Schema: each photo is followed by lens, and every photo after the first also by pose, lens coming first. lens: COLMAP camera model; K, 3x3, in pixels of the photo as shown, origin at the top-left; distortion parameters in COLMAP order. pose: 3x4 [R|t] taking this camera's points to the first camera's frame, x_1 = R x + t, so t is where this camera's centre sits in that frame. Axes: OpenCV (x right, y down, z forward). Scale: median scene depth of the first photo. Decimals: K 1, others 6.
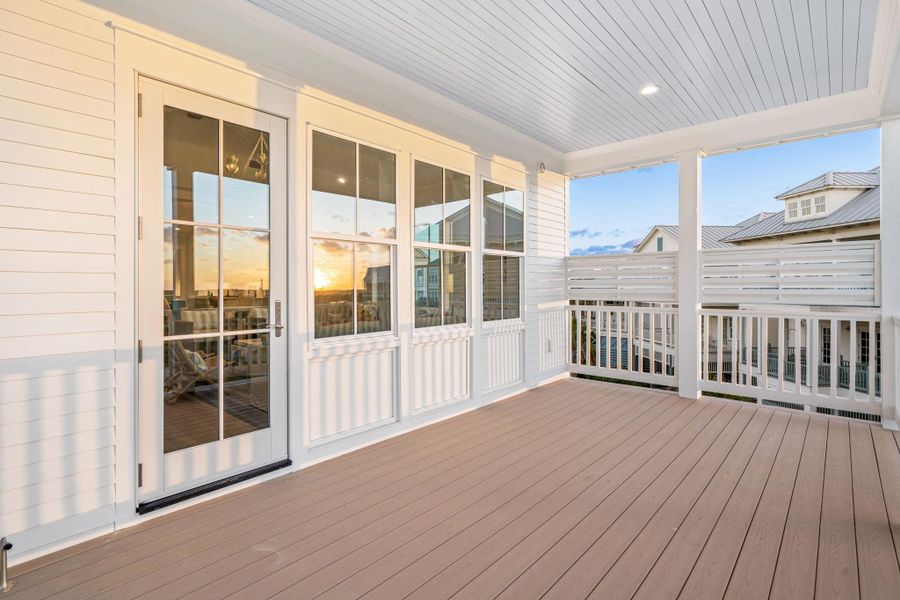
lens RADIAL K [[438.6, 0, 450.5], [0, 438.6, 282.2], [0, 0, 1]] dist [0.035751, 0.000030]
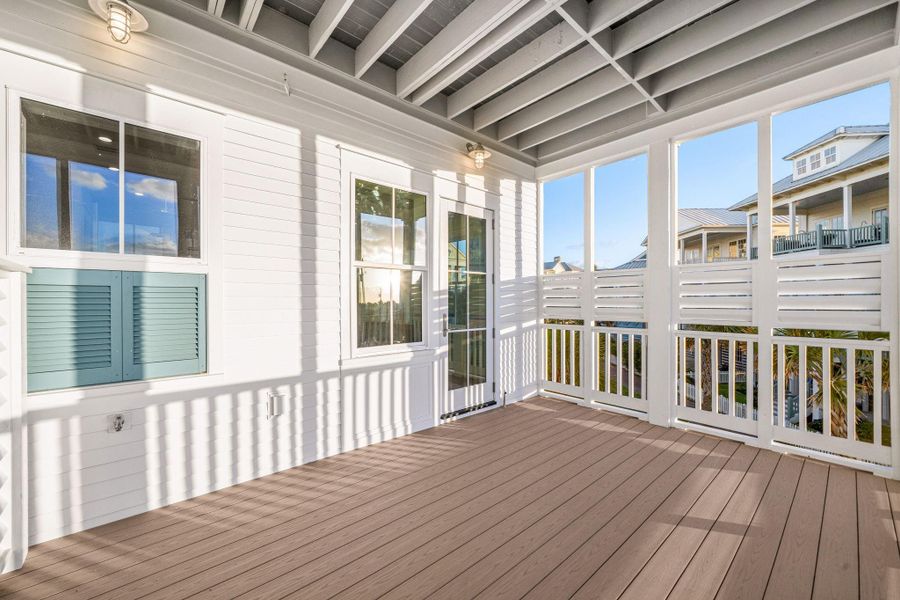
lens RADIAL K [[349.6, 0, 435.7], [0, 349.6, 302.4], [0, 0, 1]] dist [0.000316, 0.000087]
pose [[0.988739, -0.005055, -0.149565, 0.159826], [0.005568, 0.999980, 0.003011, -0.001180], [0.149547, -0.003810, 0.988747, 0.185984]]
